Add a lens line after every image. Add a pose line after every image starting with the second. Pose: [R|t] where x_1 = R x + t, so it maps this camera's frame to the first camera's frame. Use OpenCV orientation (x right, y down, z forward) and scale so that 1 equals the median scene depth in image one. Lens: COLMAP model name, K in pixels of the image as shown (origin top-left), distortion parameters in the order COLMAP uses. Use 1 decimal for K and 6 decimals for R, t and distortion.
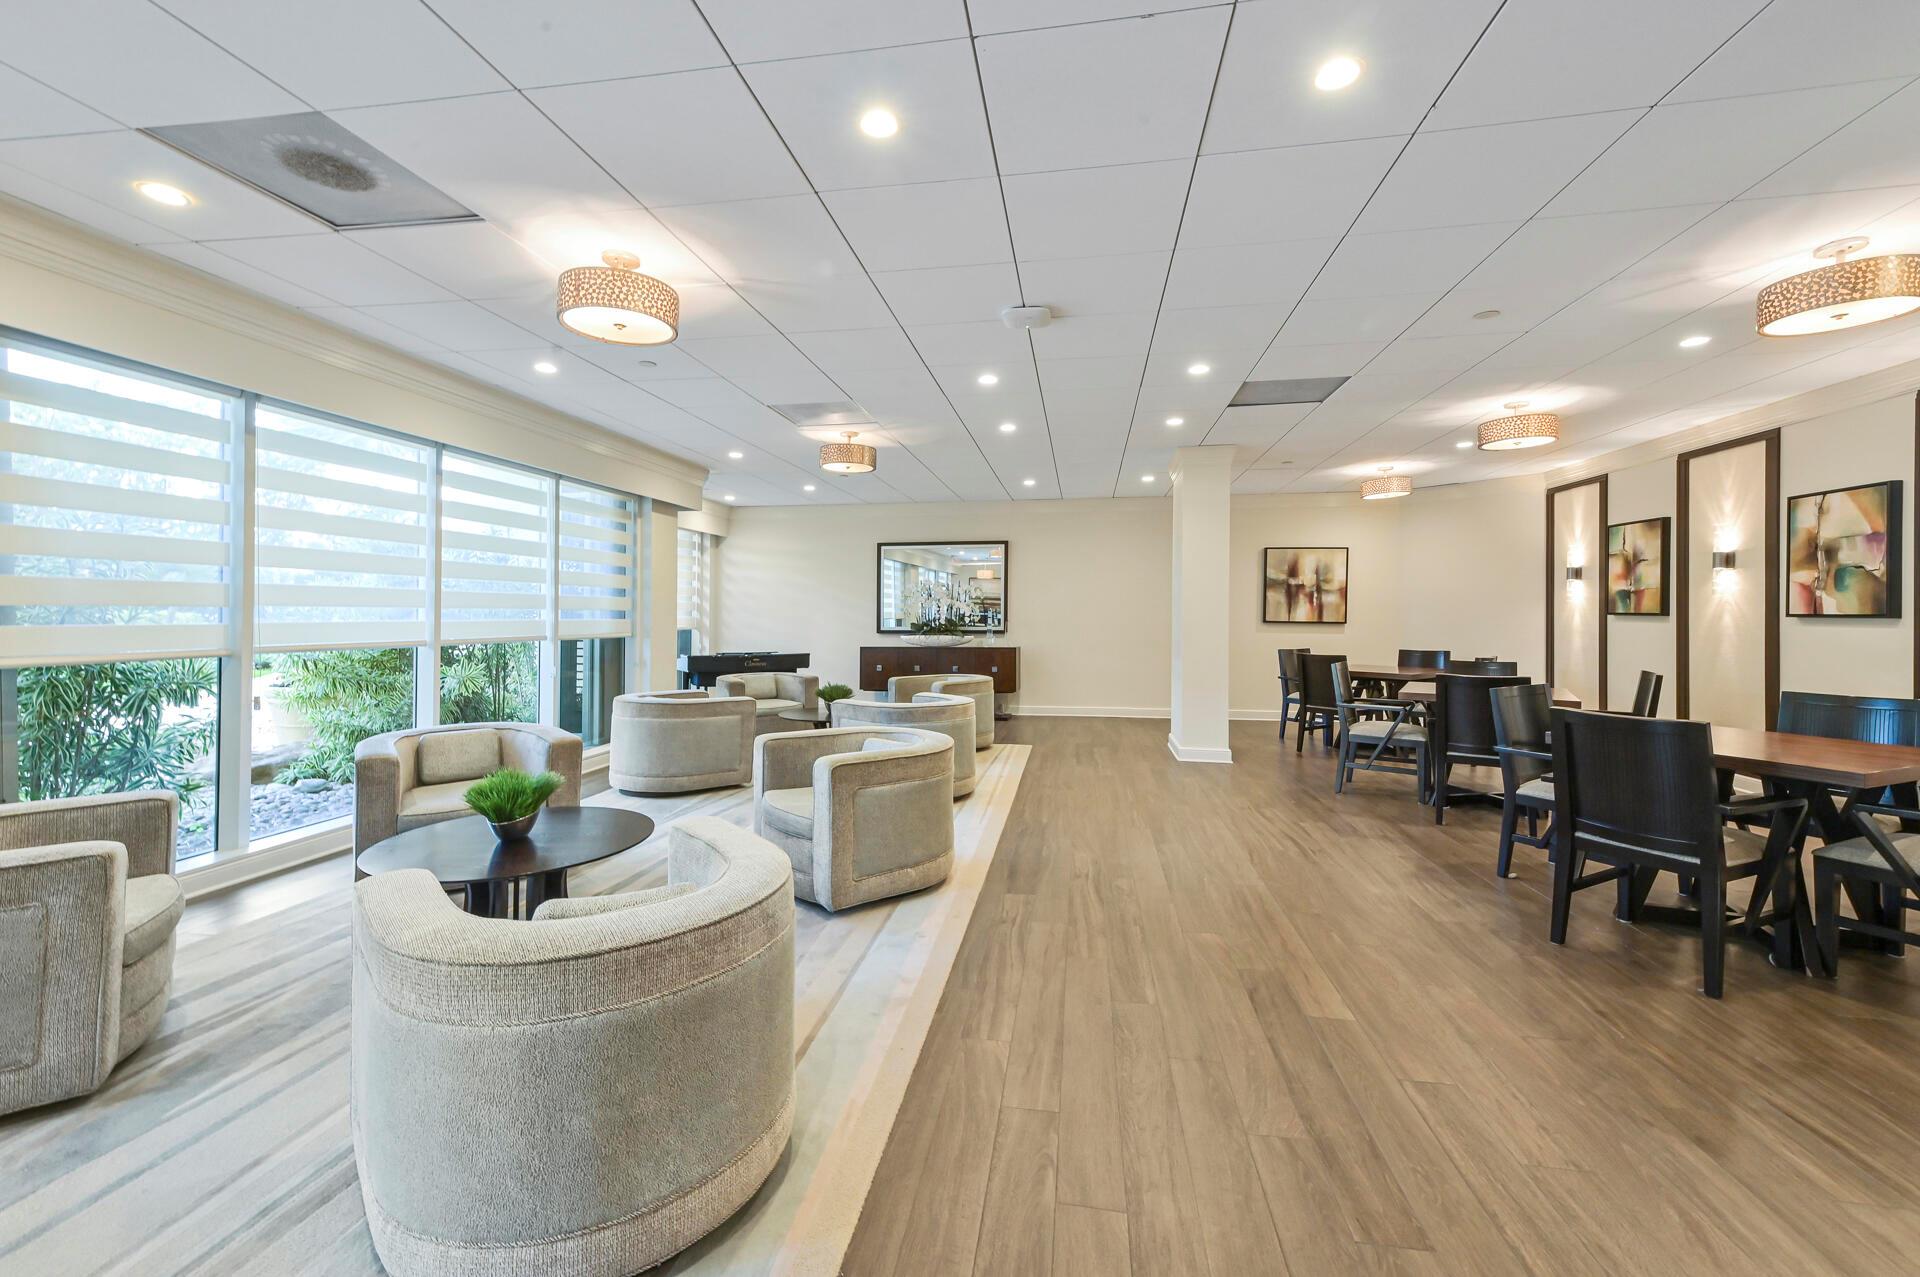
lens RADIAL K [[760.1, 0, 957.1], [0, 760.1, 619.2], [0, 0, 1]] dist [0.016032, -0.000151]
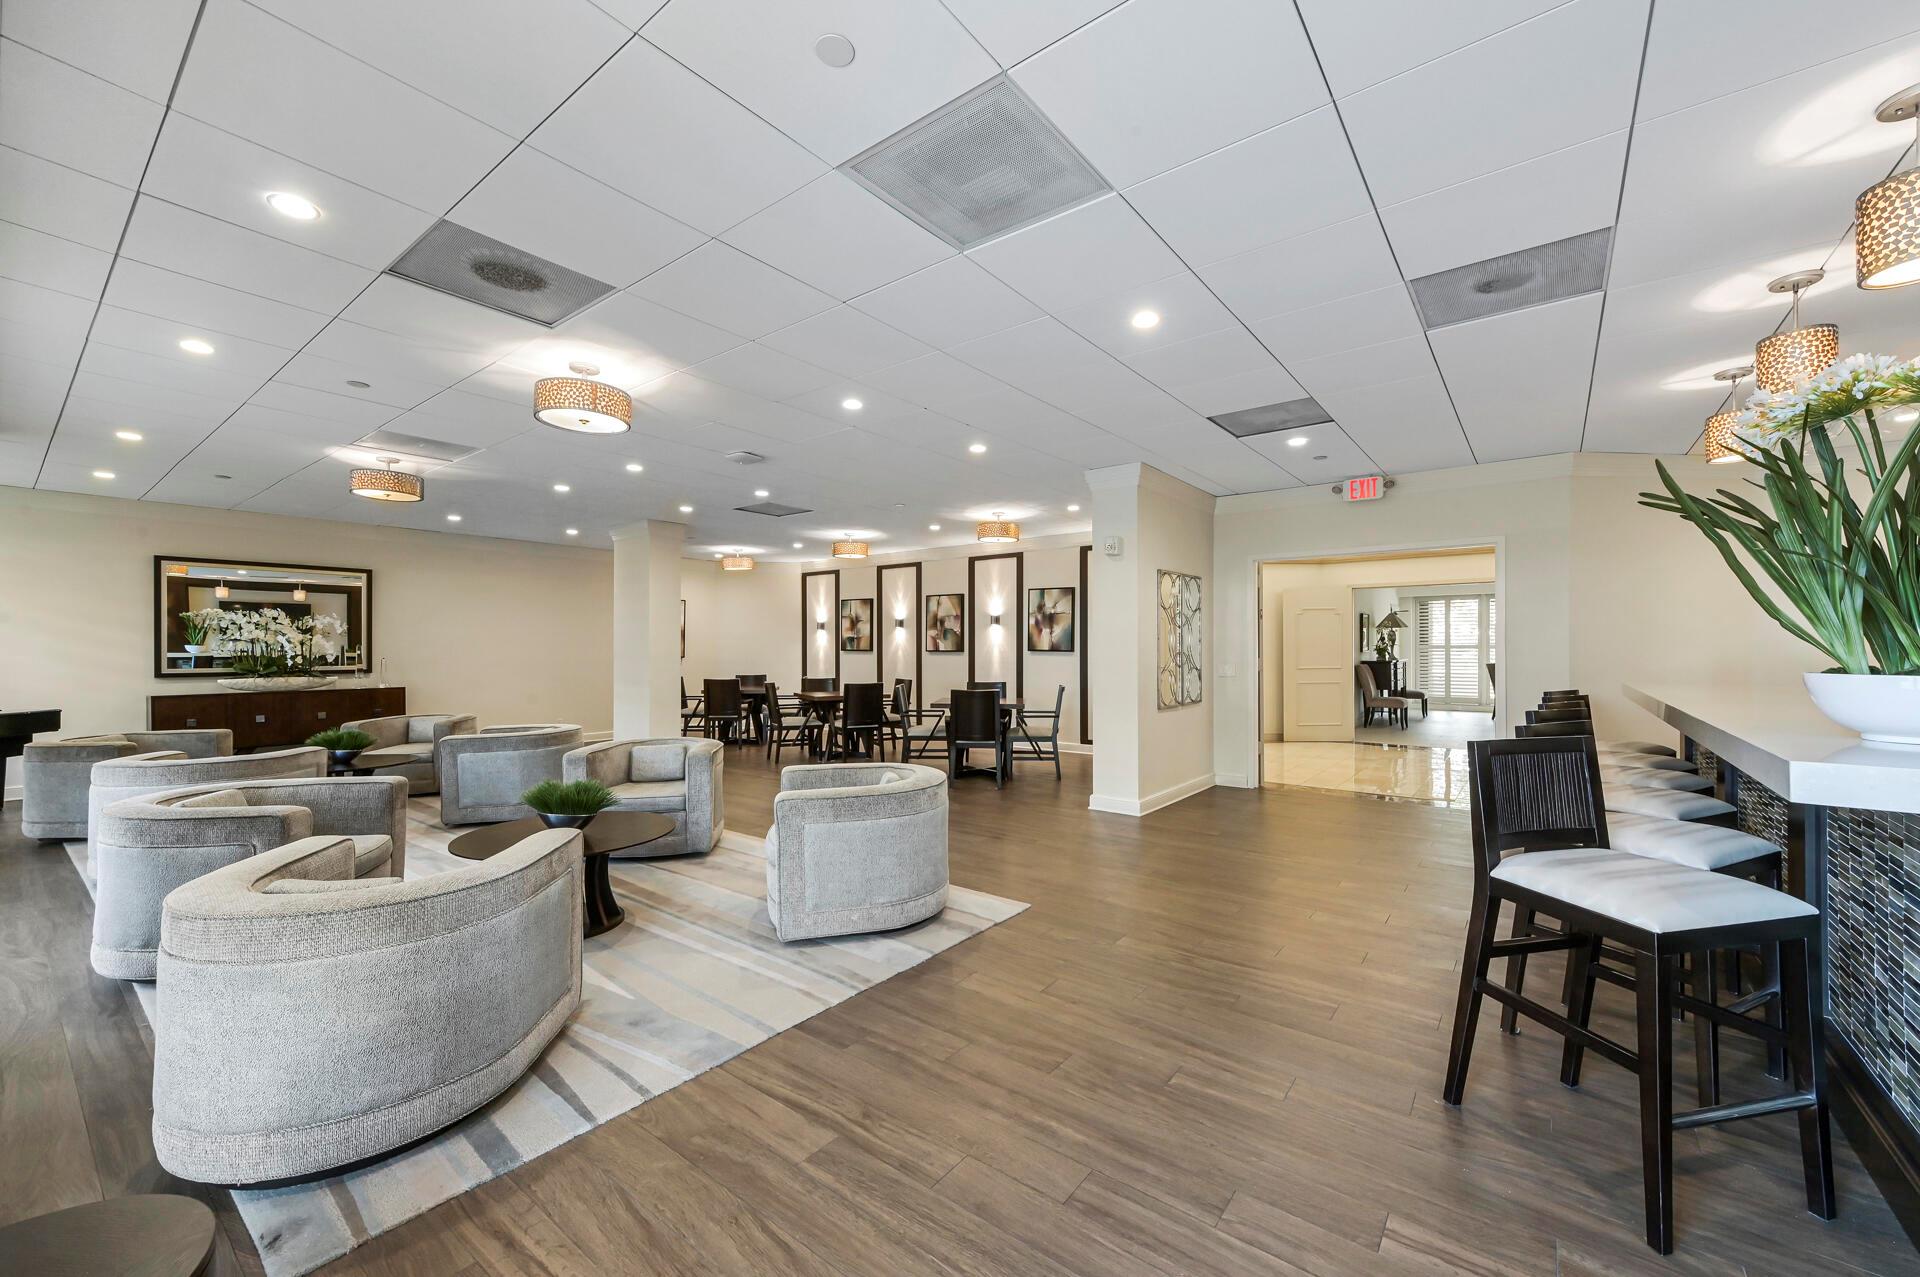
lens RADIAL K [[760.1, 0, 957.1], [0, 760.1, 619.2], [0, 0, 1]] dist [0.016032, -0.000151]
pose [[0.479801, 0.035168, 0.876672, -0.600247], [0.007112, 0.999008, -0.043968, 0.000347], [-0.877348, 0.027330, 0.479075, -0.062976]]
